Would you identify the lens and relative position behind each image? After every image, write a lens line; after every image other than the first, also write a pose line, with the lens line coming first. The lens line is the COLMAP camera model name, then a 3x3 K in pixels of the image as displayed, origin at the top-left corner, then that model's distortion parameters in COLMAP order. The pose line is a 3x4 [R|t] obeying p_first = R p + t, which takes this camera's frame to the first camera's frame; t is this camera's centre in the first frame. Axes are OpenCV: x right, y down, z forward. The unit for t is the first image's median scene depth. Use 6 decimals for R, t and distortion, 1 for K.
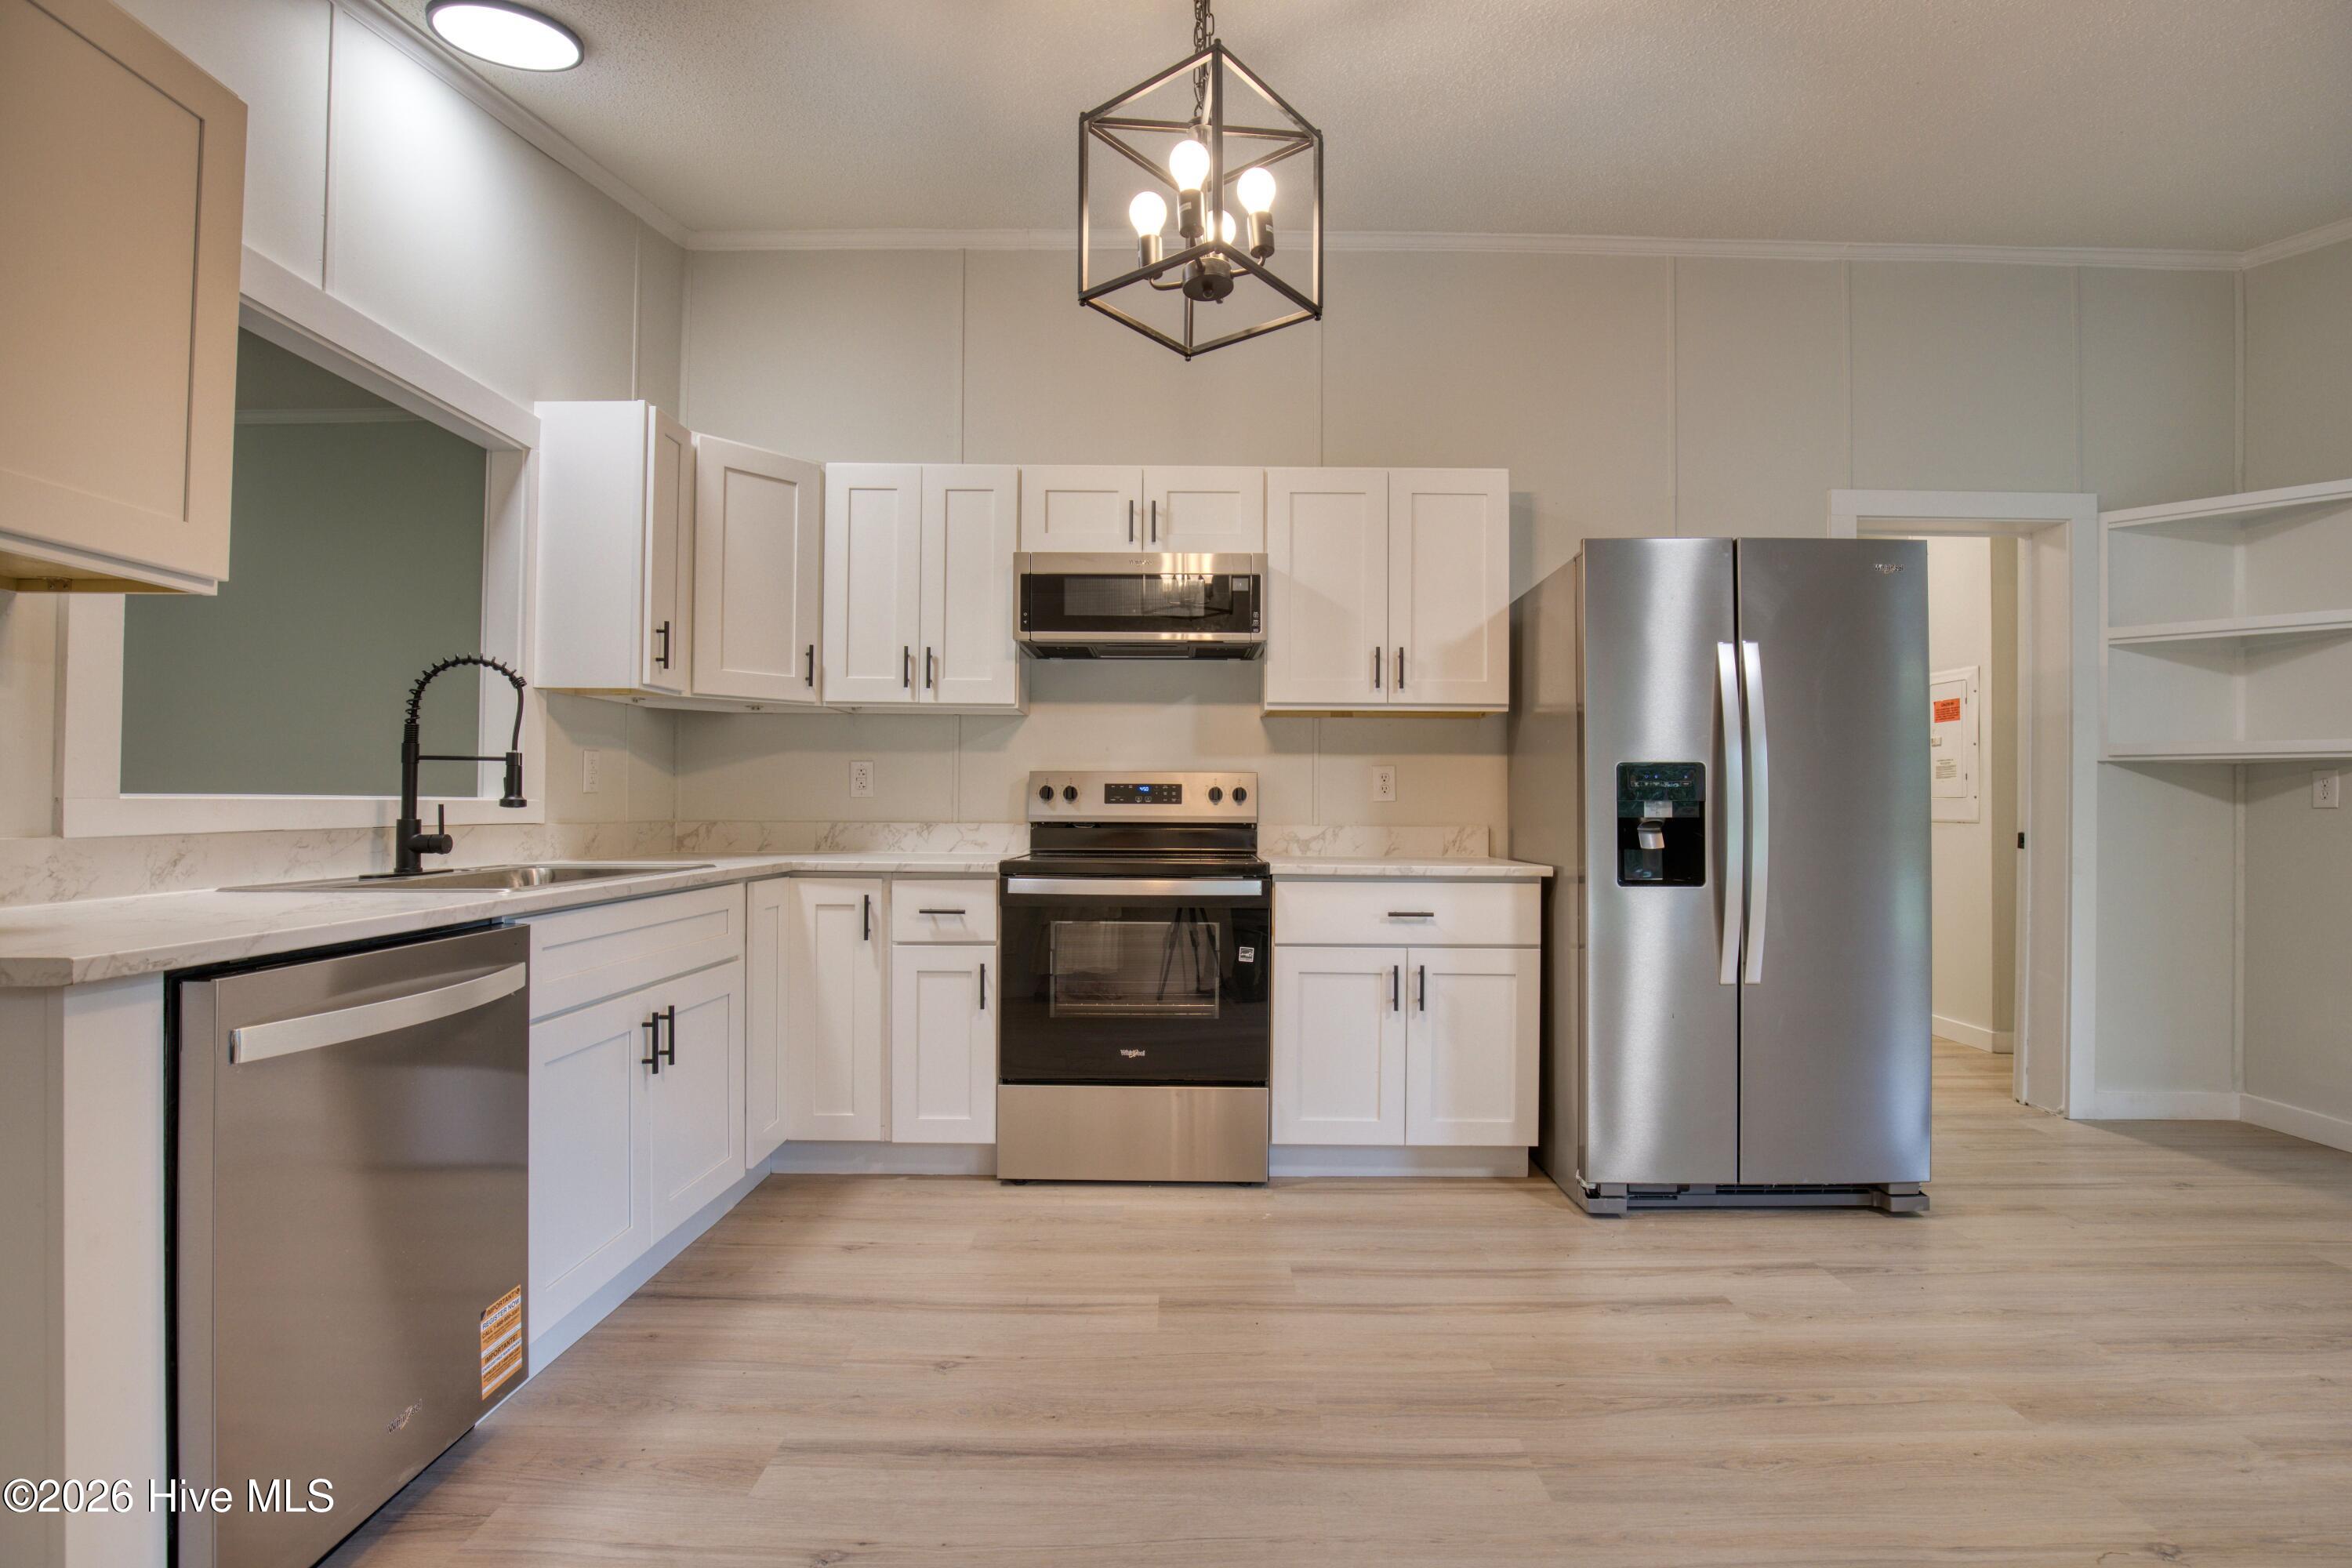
lens RADIAL K [[1077.5, 0, 1187.7], [0, 1077.5, 797.4], [0, 0, 1]] dist [-0.039142, 0.009148]
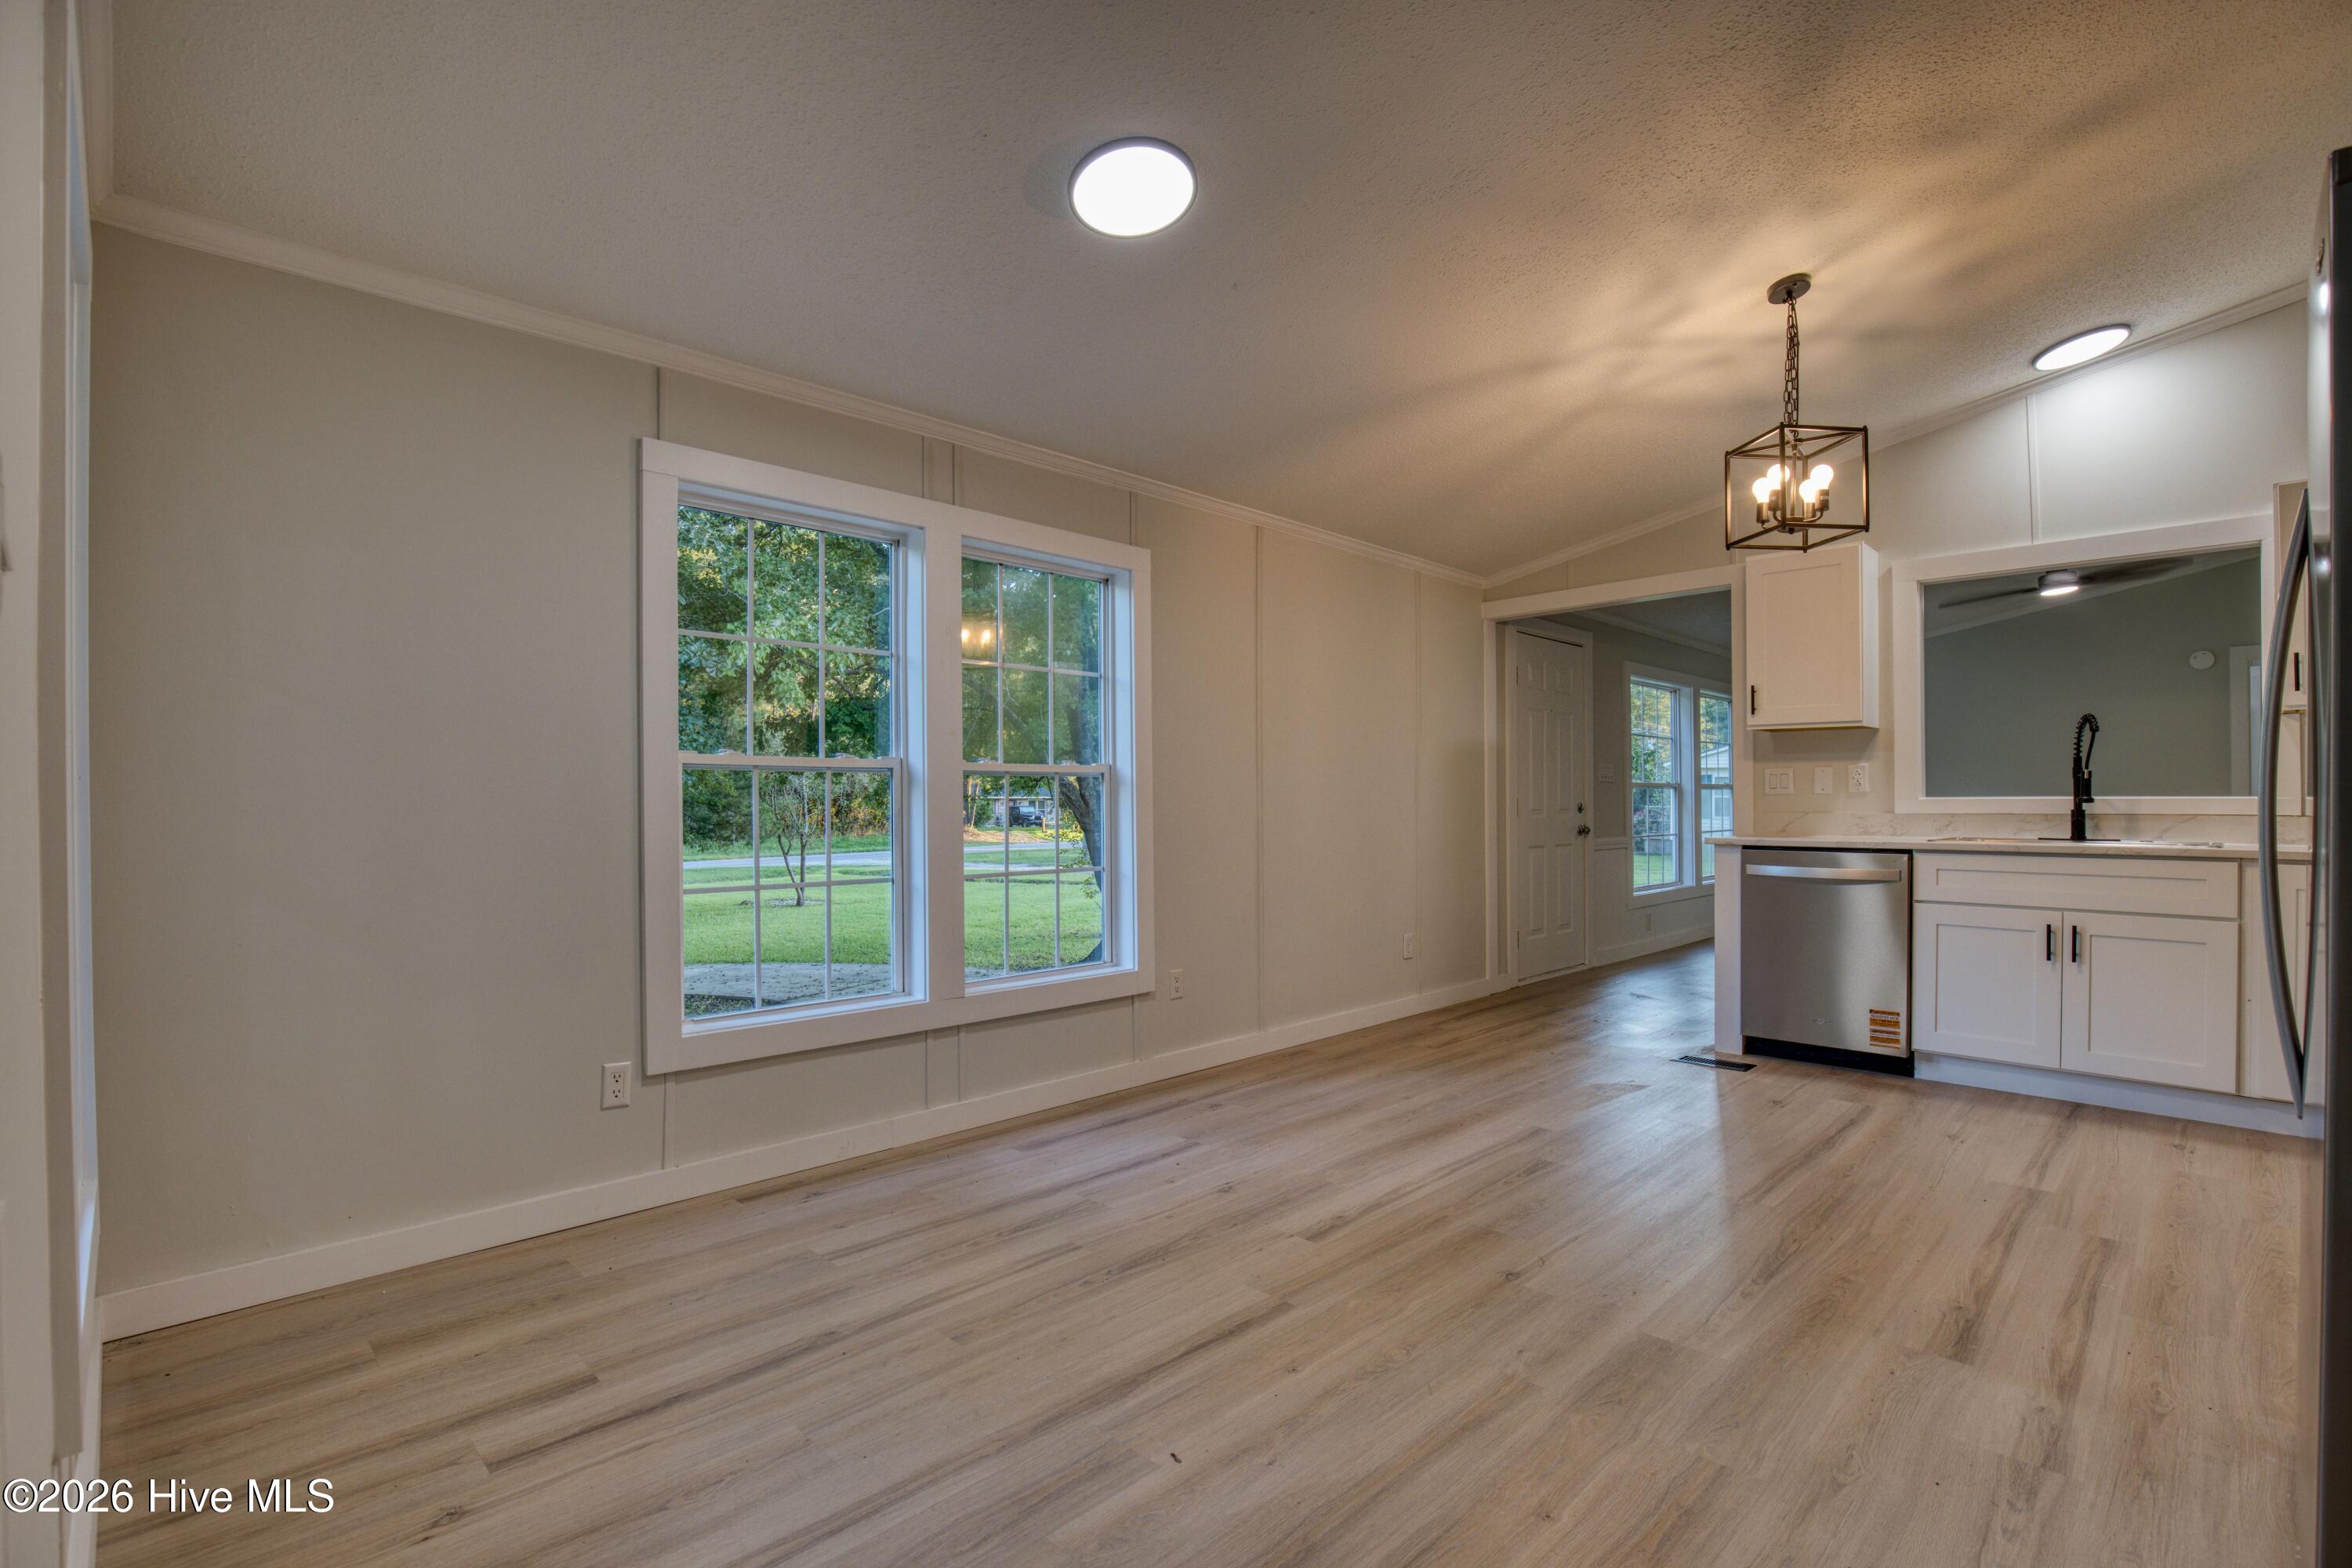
lens RADIAL K [[1077.5, 0, 1187.7], [0, 1077.5, 797.4], [0, 0, 1]] dist [-0.039142, 0.009148]
pose [[-0.705582, -0.006427, -0.708600, 1.213037], [0.001307, 0.999945, -0.010372, 0.012777], [0.708628, -0.008245, -0.705535, 0.896322]]
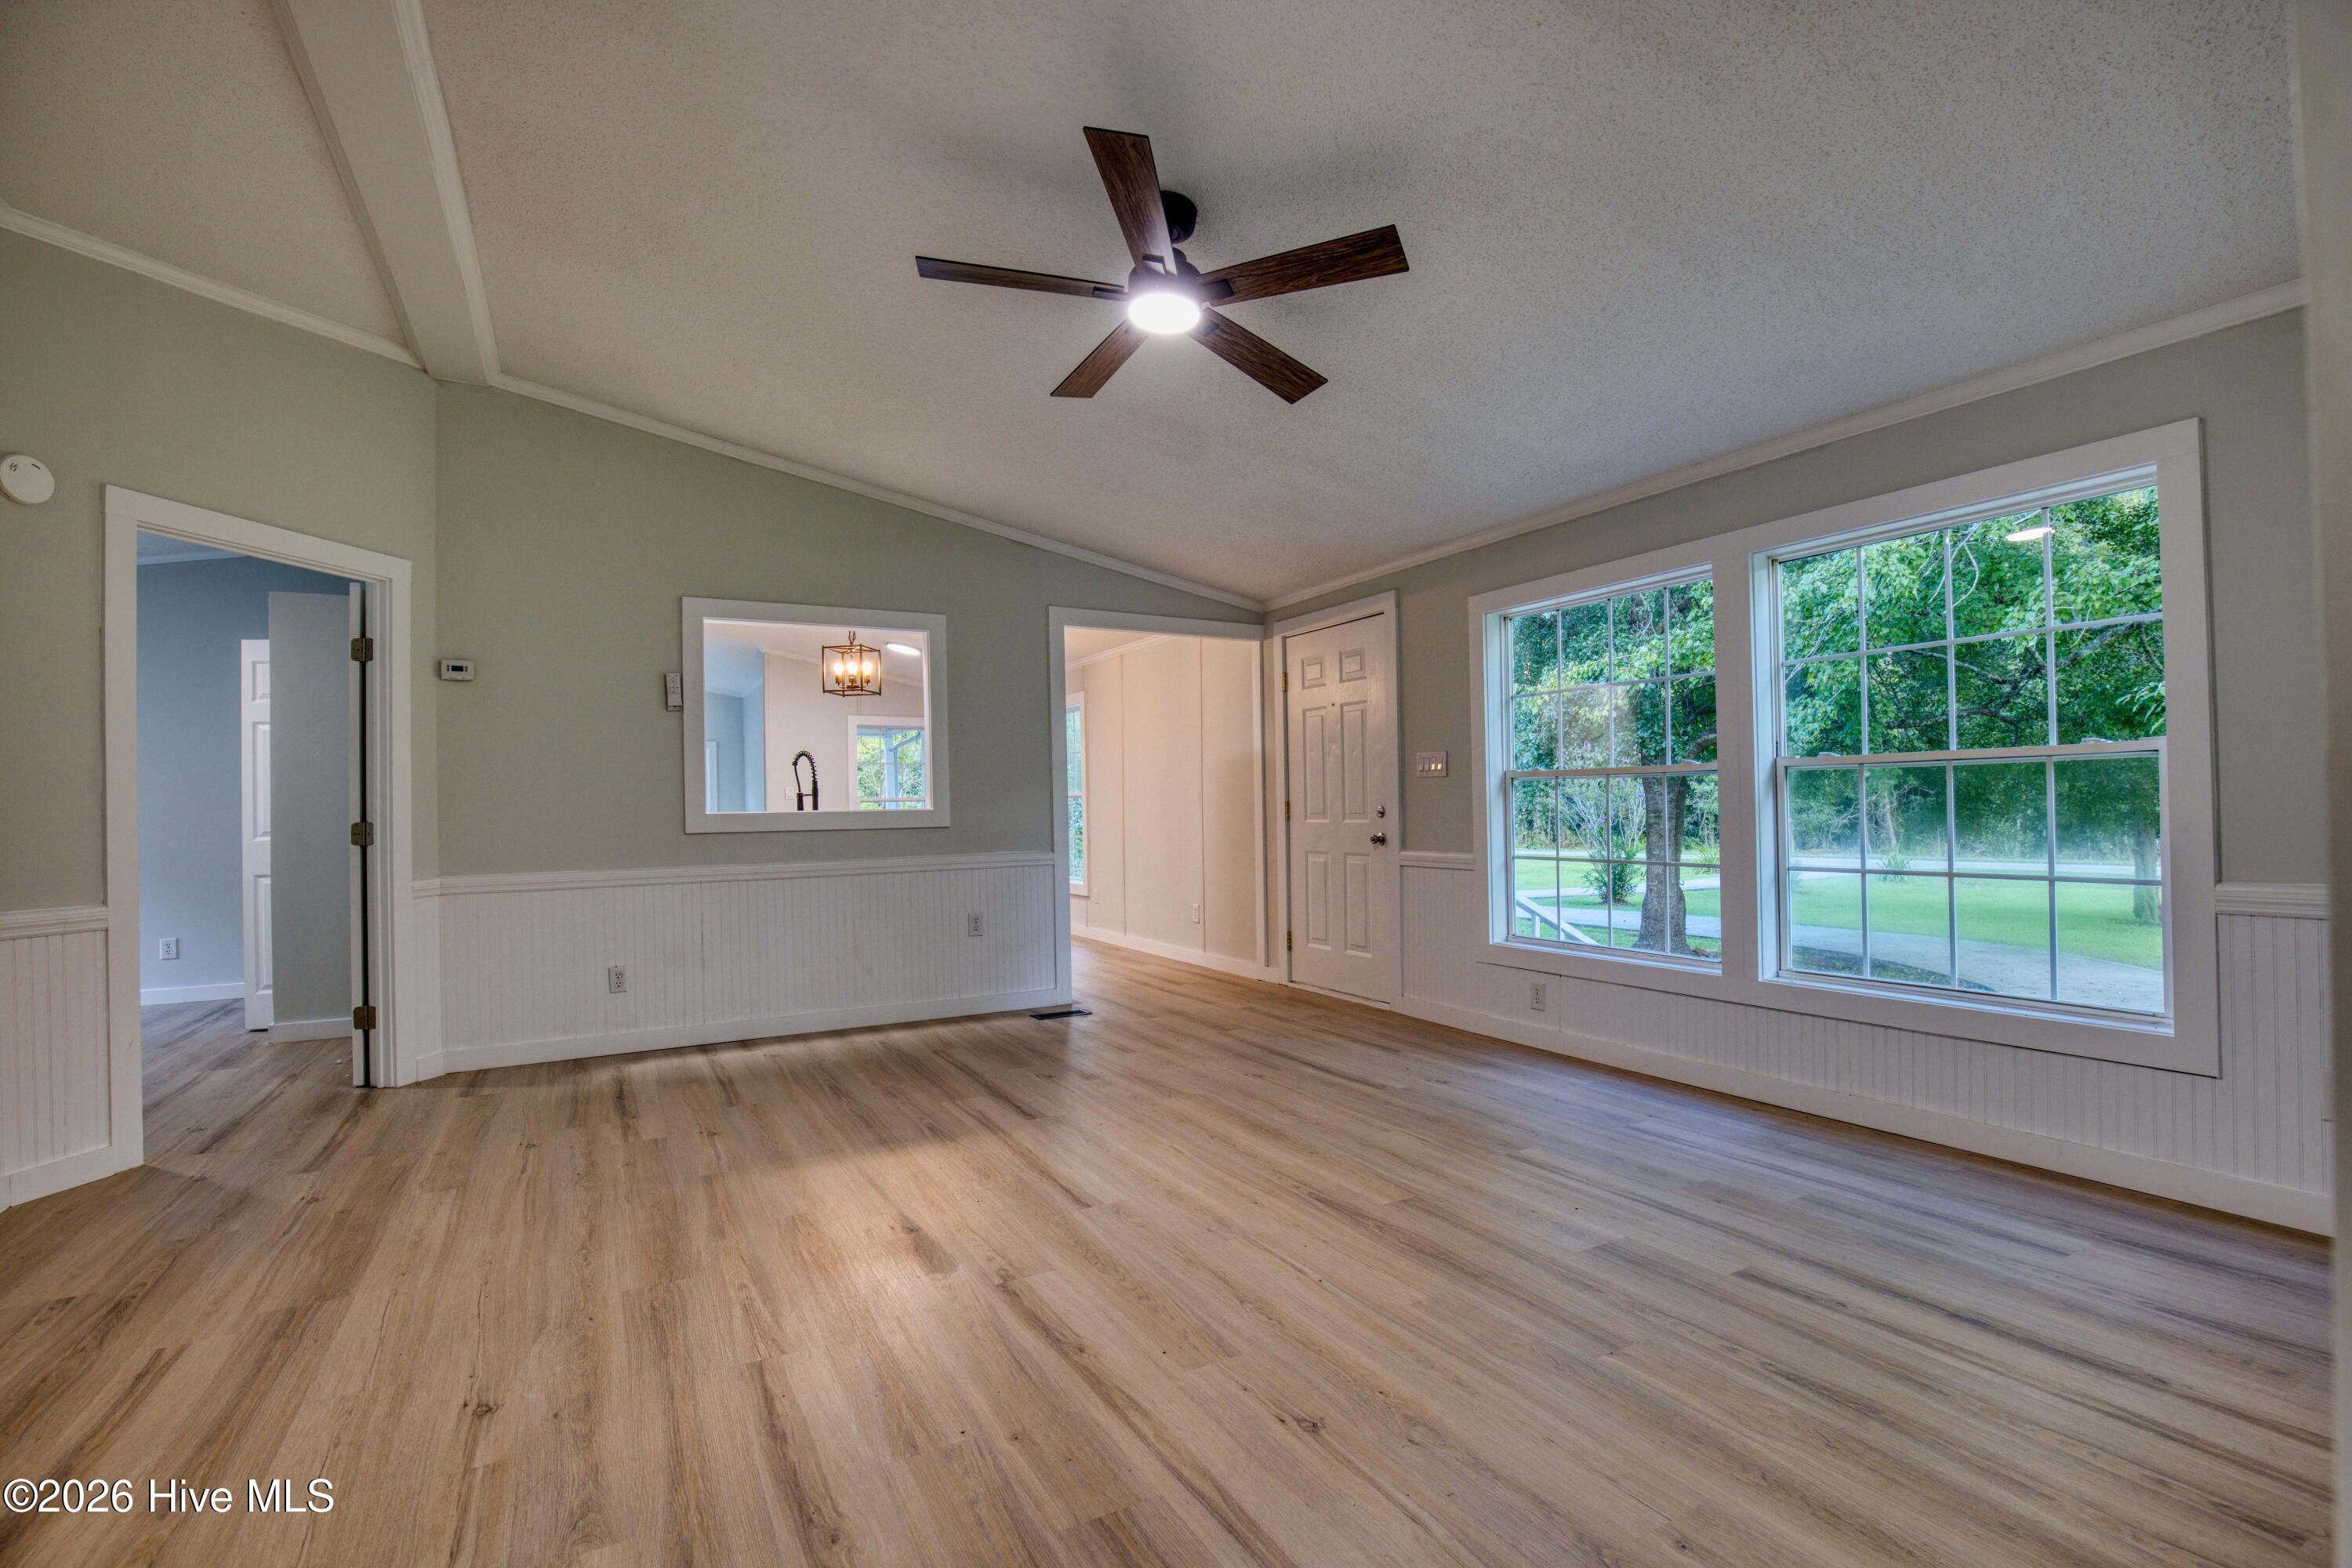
lens RADIAL K [[1077.5, 0, 1187.7], [0, 1077.5, 797.4], [0, 0, 1]] dist [-0.039142, 0.009148]
pose [[-0.487559, 0.010205, 0.873031, -2.484545], [0.009734, 0.999933, -0.006252, -0.004352], [-0.873036, 0.005450, -0.487626, 1.094293]]
